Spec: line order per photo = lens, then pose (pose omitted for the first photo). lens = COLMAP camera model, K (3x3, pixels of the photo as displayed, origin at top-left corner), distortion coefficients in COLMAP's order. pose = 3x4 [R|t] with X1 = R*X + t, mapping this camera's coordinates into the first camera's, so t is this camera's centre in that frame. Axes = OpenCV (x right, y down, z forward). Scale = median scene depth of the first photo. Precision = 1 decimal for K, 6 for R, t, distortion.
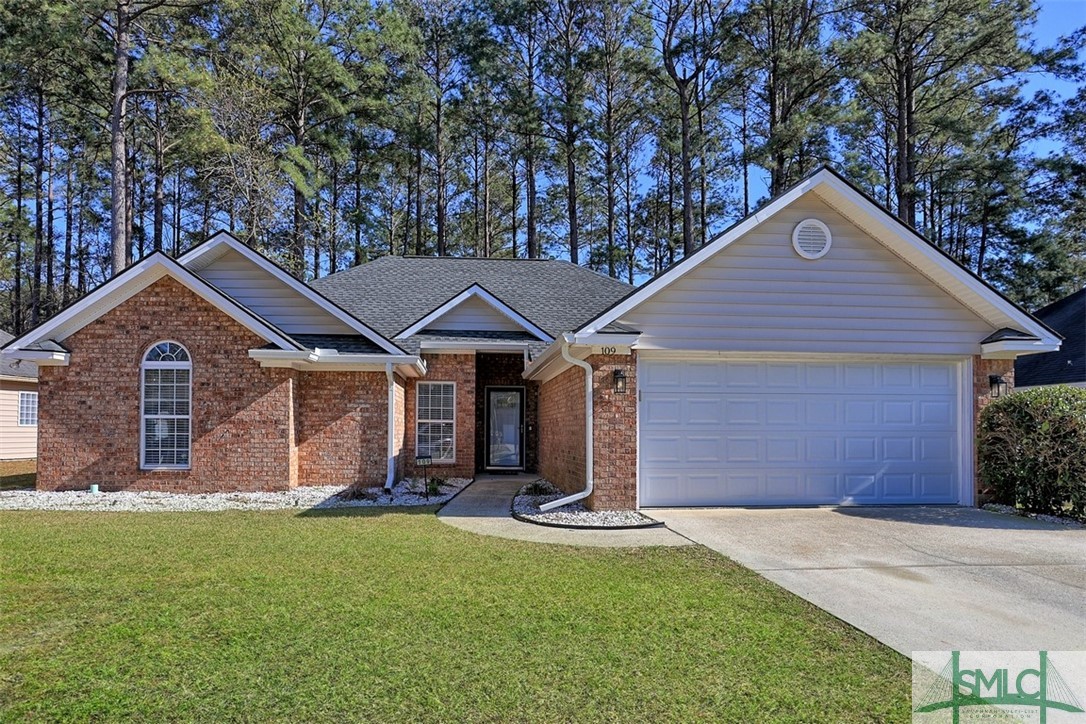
lens RADIAL K [[669.9, 0, 505.8], [0, 669.9, 376.7], [0, 0, 1]] dist [-0.046640, 0.030185]
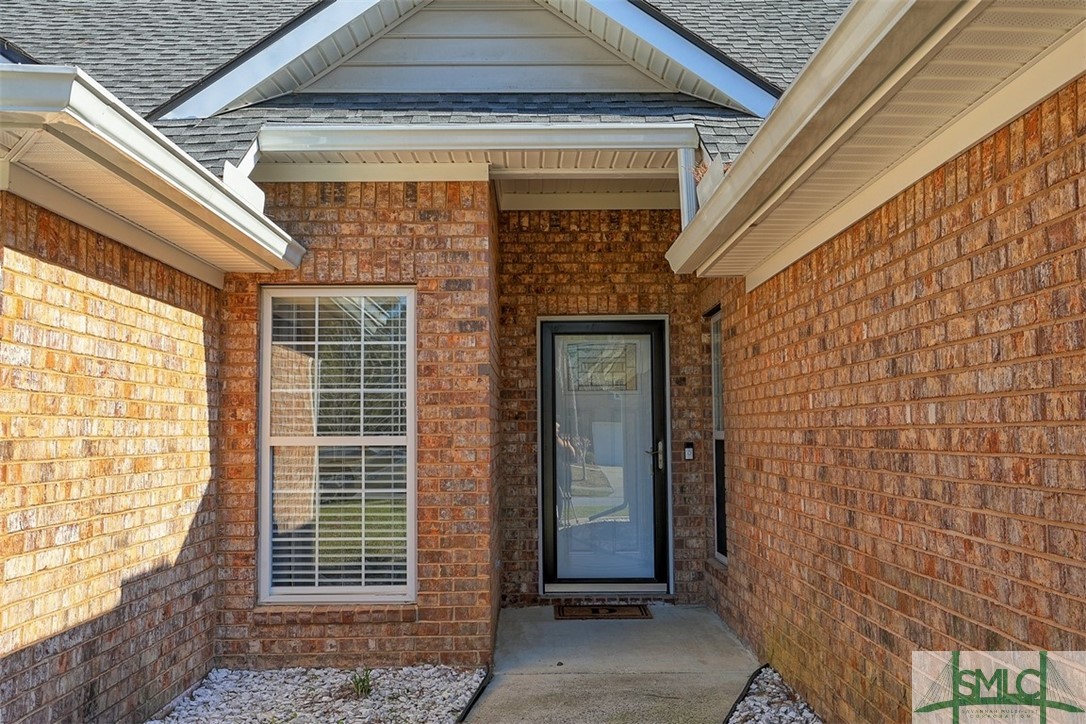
lens RADIAL K [[1042.9, 0, 543.0], [0, 1042.9, 362.0], [0, 0, 1]] dist [0.004231, 0.002269]
pose [[0.998413, -0.019548, -0.052824, -0.004885], [0.020283, 0.999704, 0.013413, 0.041250], [0.052546, -0.014463, 0.998514, 0.777455]]
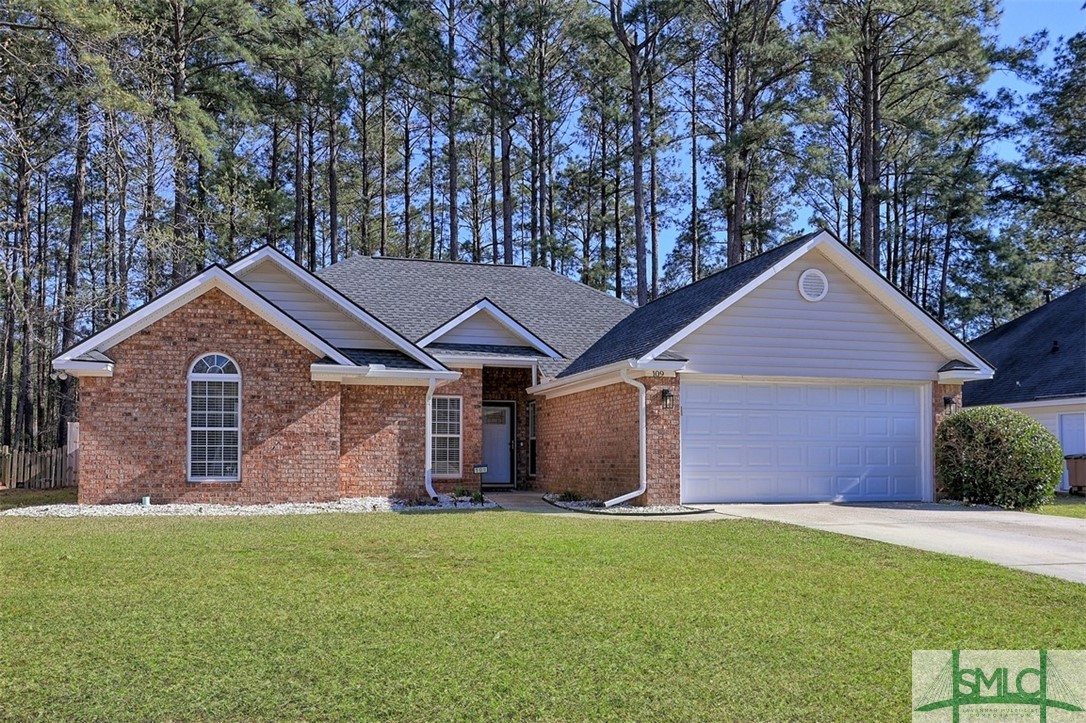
lens RADIAL K [[919.2, 0, 543.0], [0, 919.2, 361.5], [0, 0, 1]] dist [0.011883, 0.010582]
pose [[0.977727, 0.018588, 0.209057, -0.316016], [-0.012975, 0.999518, -0.028190, -0.008730], [-0.209480, 0.024850, 0.977497, -0.462588]]
